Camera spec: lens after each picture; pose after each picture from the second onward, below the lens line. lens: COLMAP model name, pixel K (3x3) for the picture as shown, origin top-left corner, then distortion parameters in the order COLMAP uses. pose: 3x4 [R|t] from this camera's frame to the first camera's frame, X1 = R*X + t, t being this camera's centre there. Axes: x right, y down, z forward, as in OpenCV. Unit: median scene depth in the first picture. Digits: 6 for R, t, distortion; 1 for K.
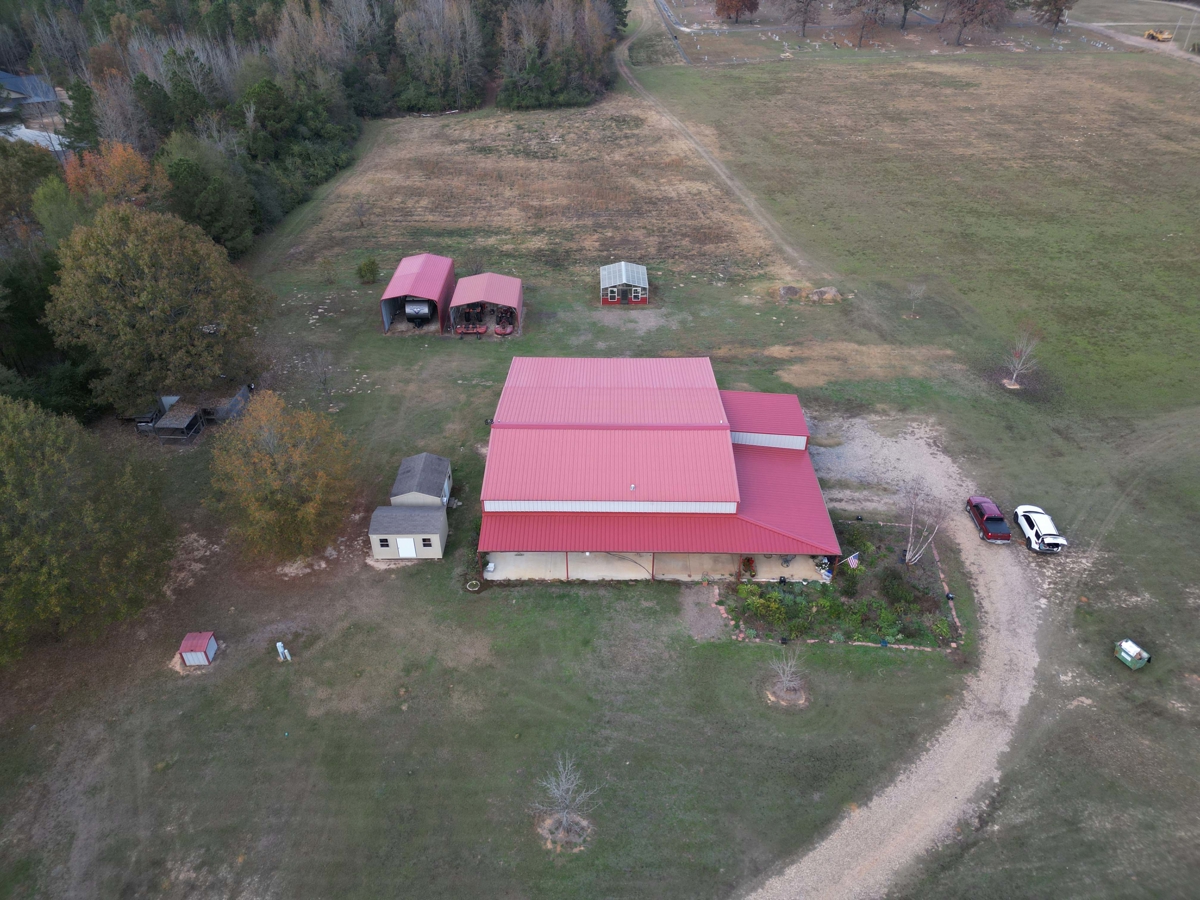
lens RADIAL K [[845.6, 0, 607.2], [0, 845.6, 450.6], [0, 0, 1]] dist [0.065745, -0.066980]
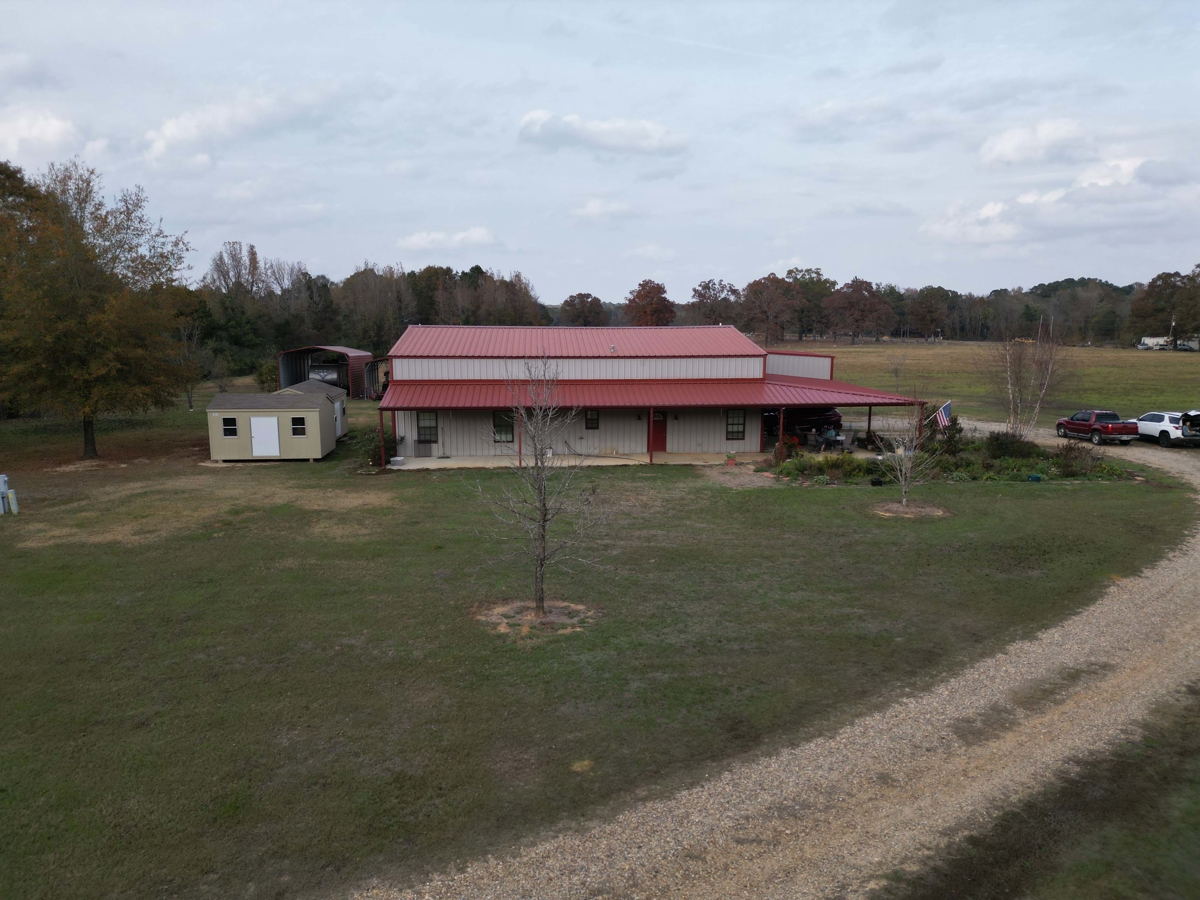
lens RADIAL K [[845.6, 0, 605.8], [0, 845.6, 434.6], [0, 0, 1]] dist [0.065745, -0.066980]
pose [[0.995789, -0.009787, 0.091155, -0.047411], [0.050135, 0.890580, -0.452055, 0.504079], [-0.076756, 0.454721, 0.887320, 0.492863]]
